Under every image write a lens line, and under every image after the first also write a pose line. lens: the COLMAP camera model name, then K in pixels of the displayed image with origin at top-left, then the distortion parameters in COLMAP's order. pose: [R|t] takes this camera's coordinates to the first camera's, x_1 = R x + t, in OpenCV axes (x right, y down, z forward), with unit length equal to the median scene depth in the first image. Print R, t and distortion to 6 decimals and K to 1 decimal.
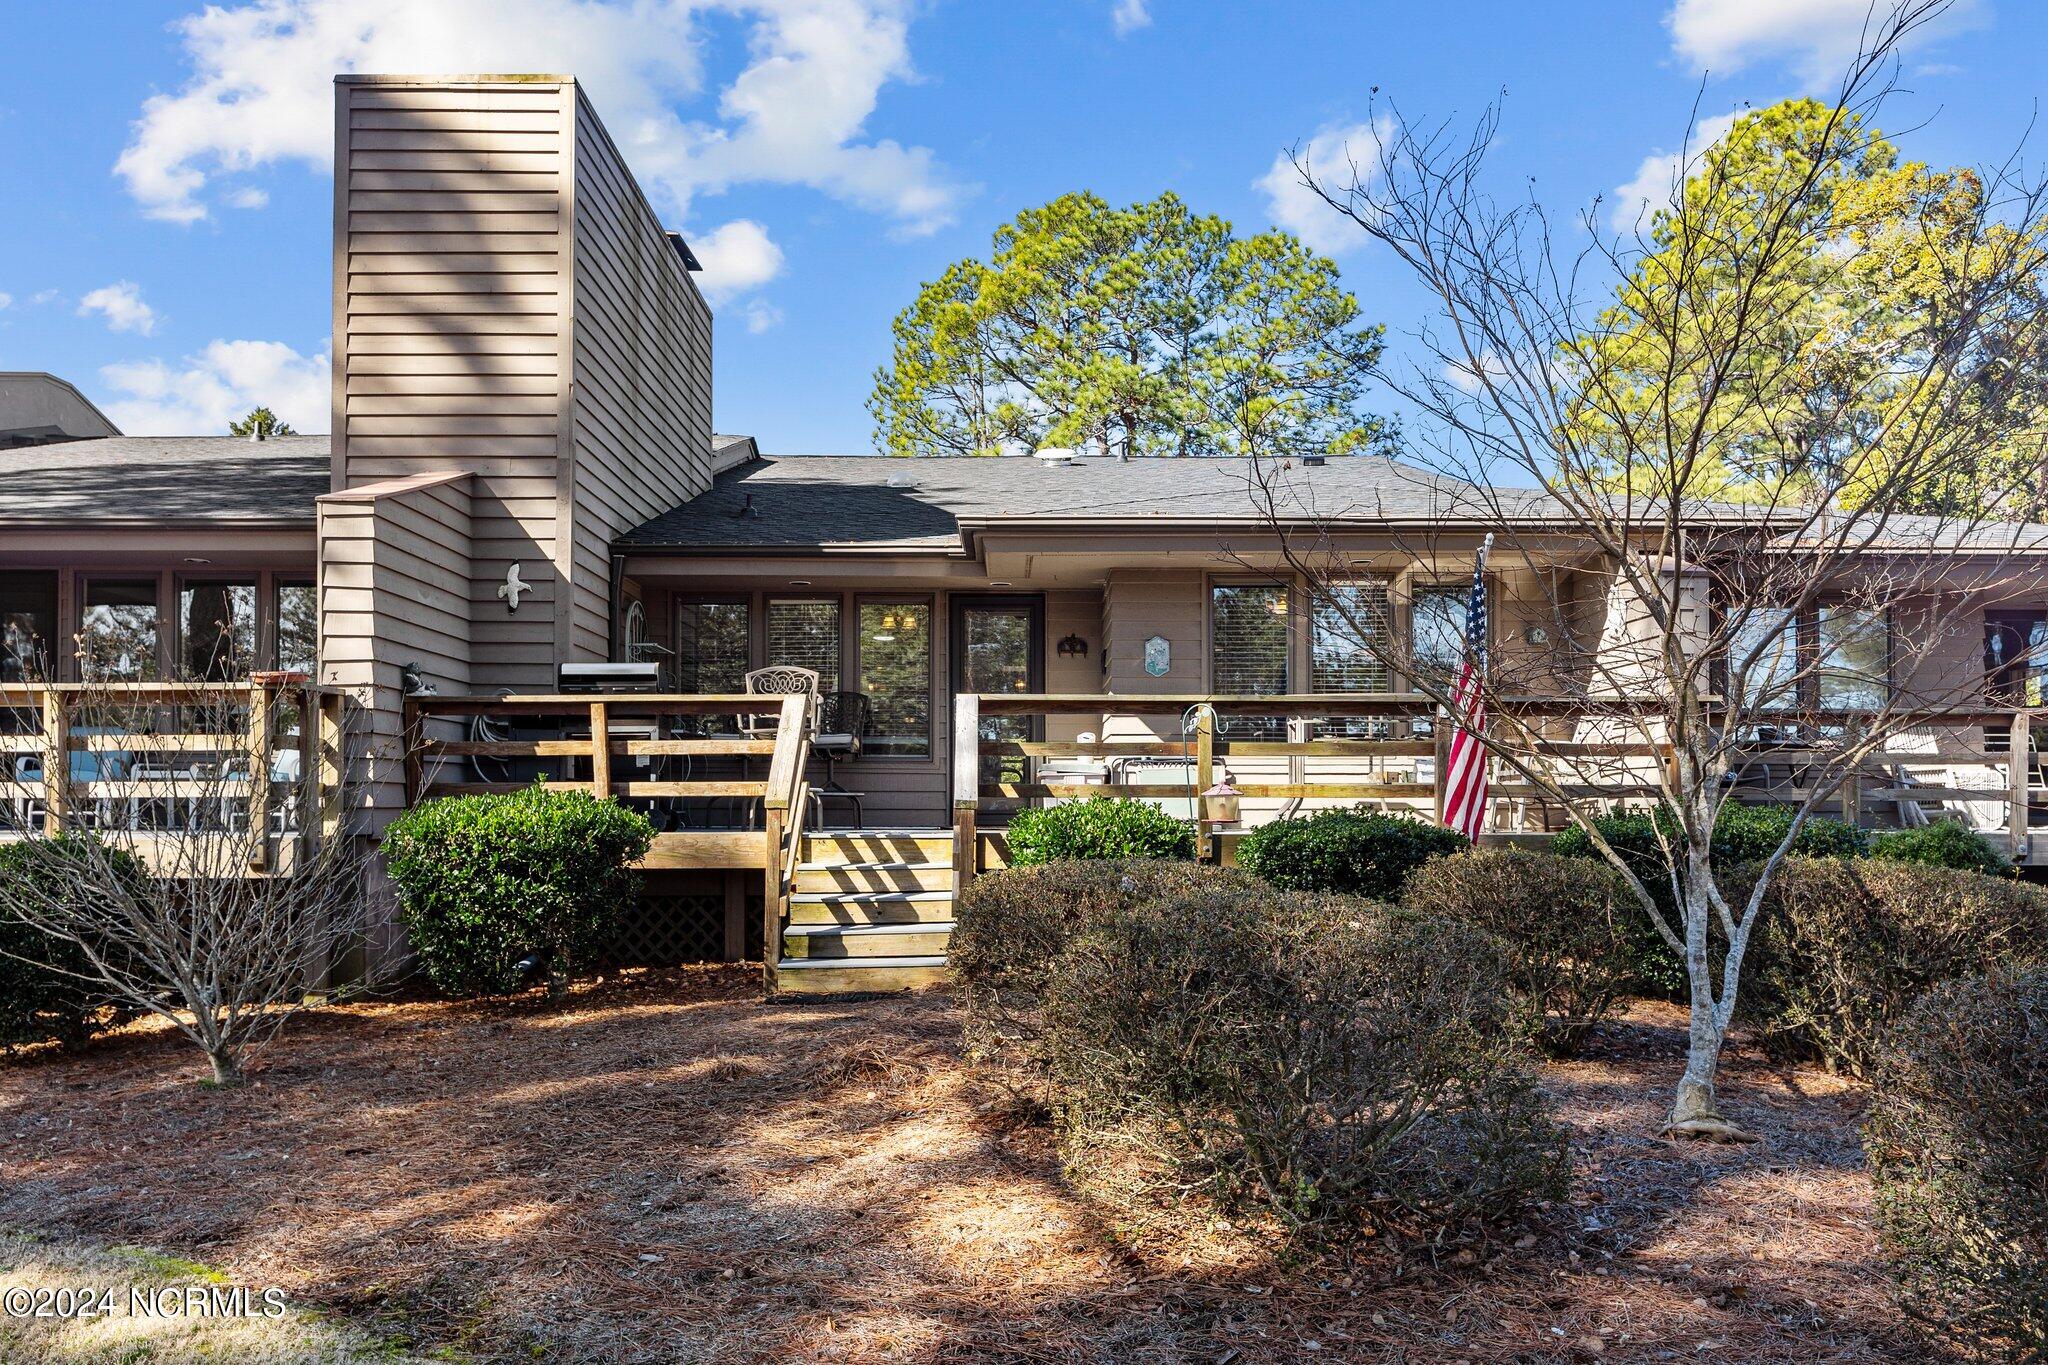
lens RADIAL K [[1579.8, 0, 1063.2], [0, 1579.8, 809.5], [0, 0, 1]] dist [-0.003302, 0.003749]
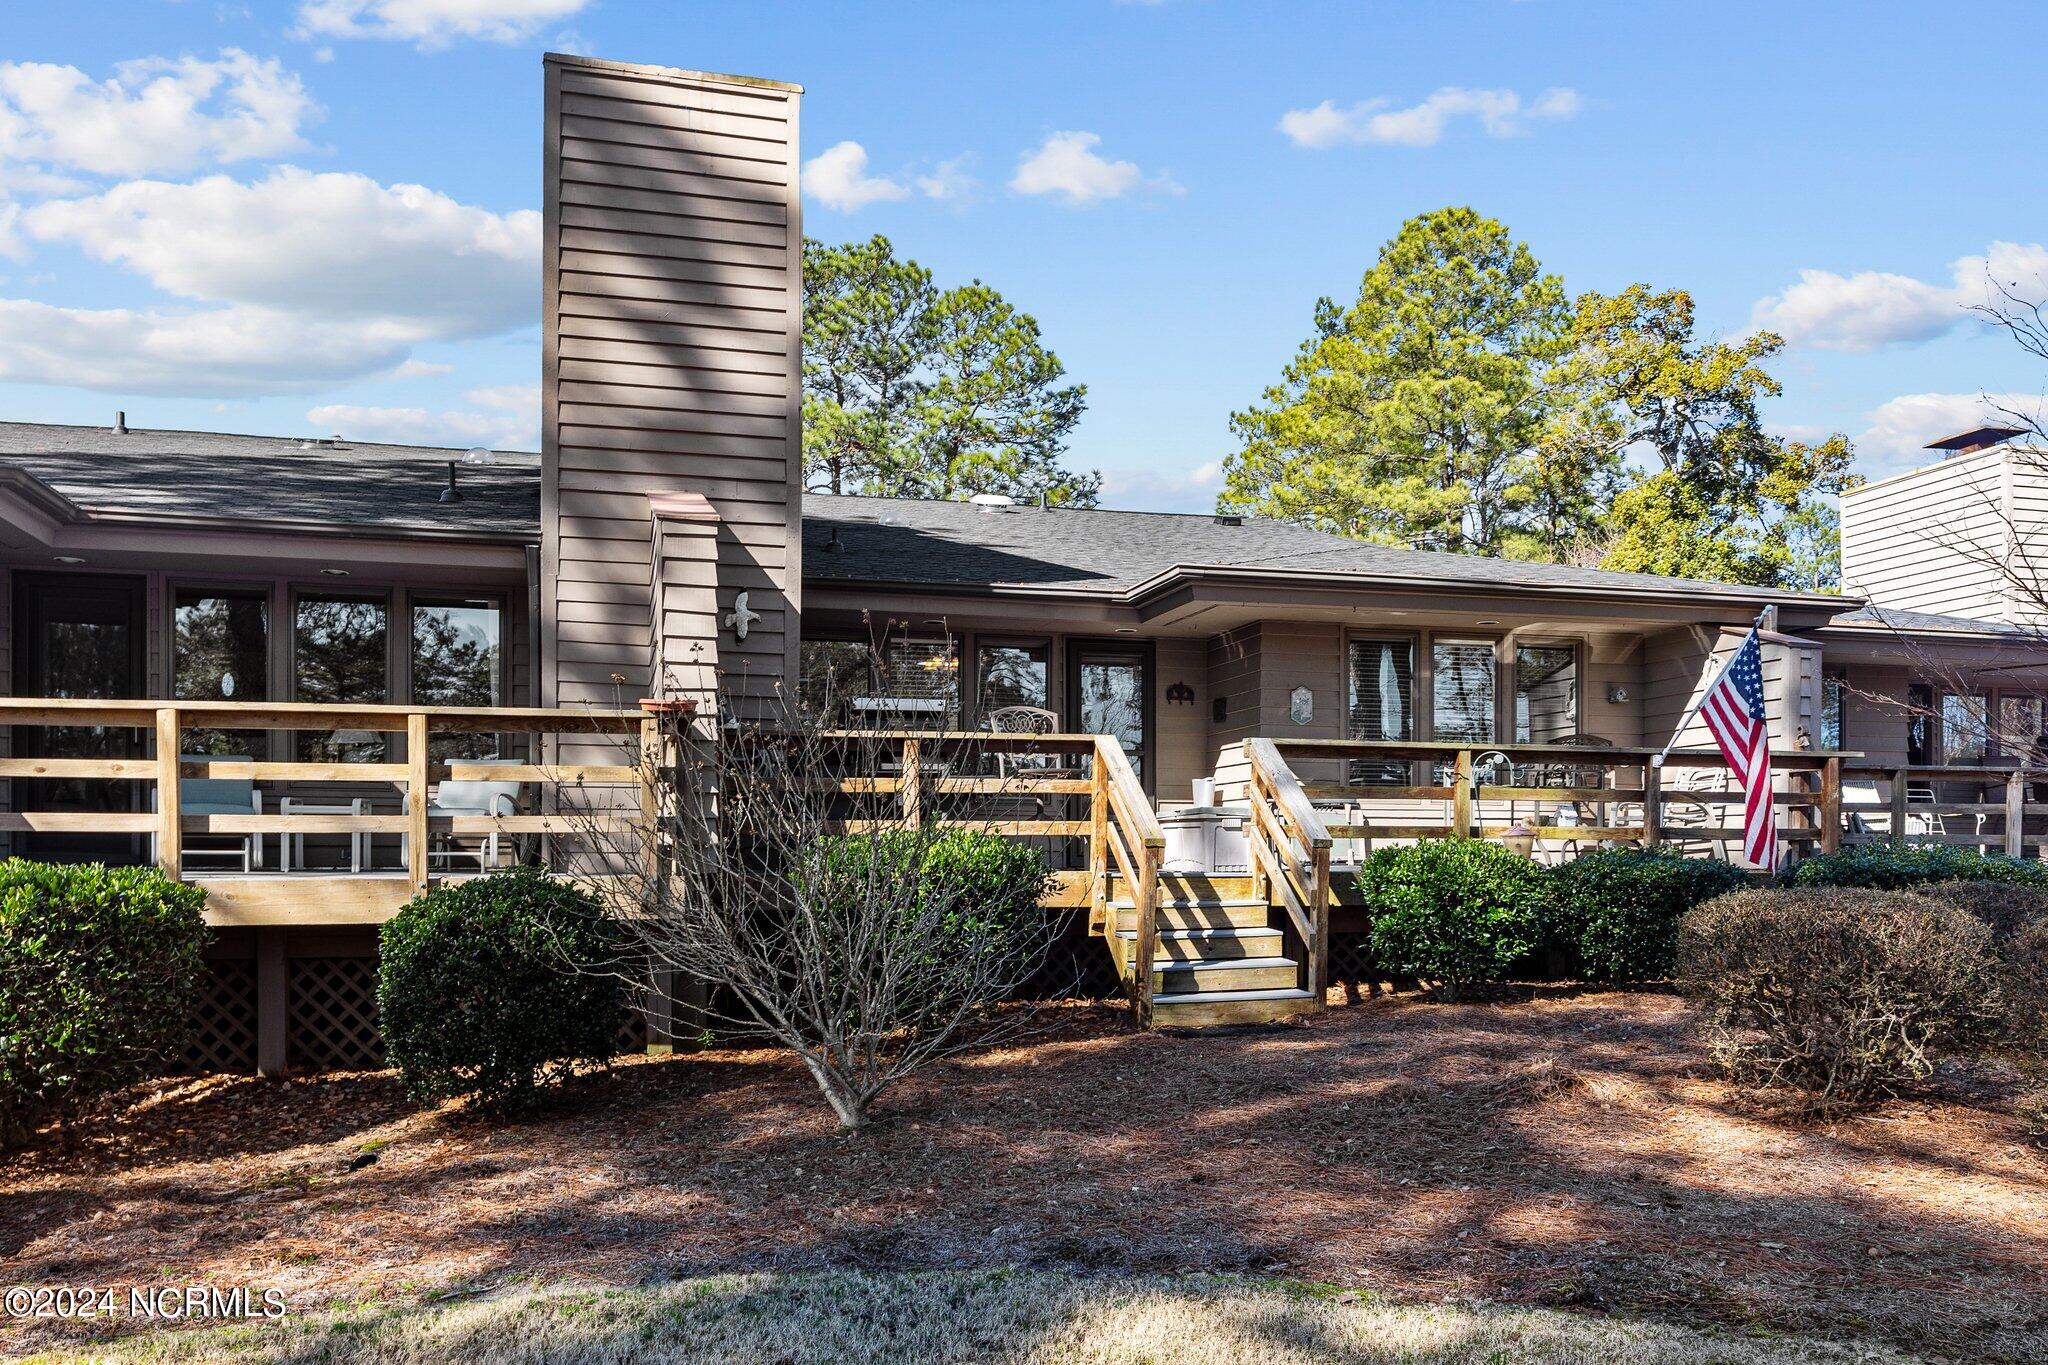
lens RADIAL K [[1579.8, 0, 1047.5], [0, 1579.8, 883.0], [0, 0, 1]] dist [-0.003302, 0.003749]
pose [[0.967182, -0.003415, 0.254061, -0.411718], [-0.000591, 0.999877, 0.015690, 0.005515], [-0.254083, -0.015325, 0.967061, 0.025713]]
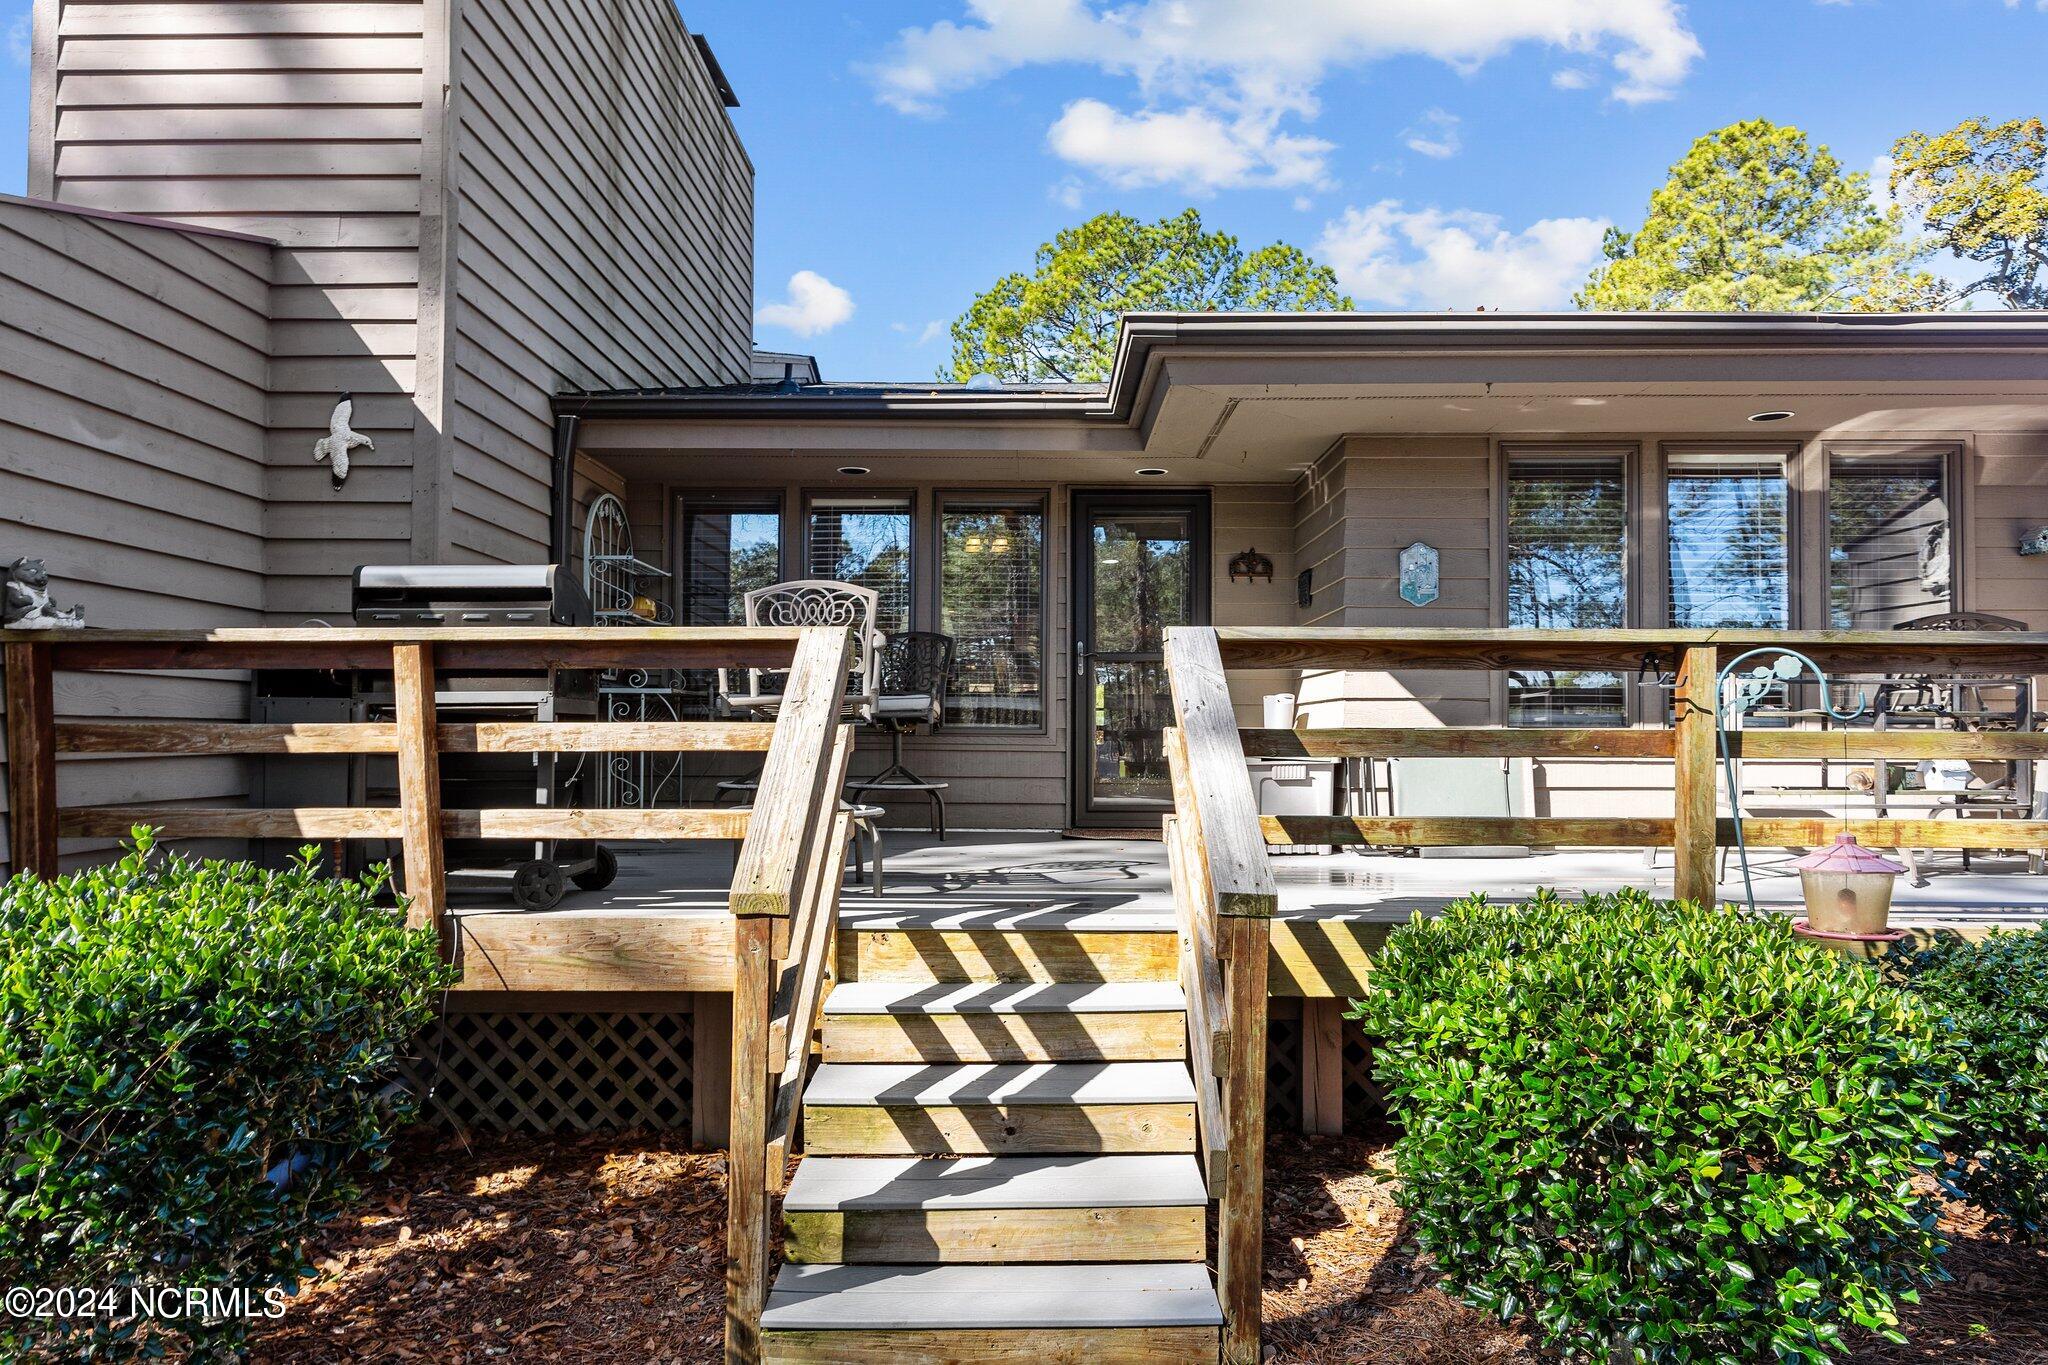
lens RADIAL K [[1214.5, 0, 1043.9], [0, 1214.5, 715.4], [0, 0, 1]] dist [-0.001290, 0.000849]
pose [[0.999700, 0.002884, -0.024338, -0.085164], [-0.003277, 0.999864, -0.016140, -0.036248], [0.024288, 0.016215, 0.999573, 0.571512]]
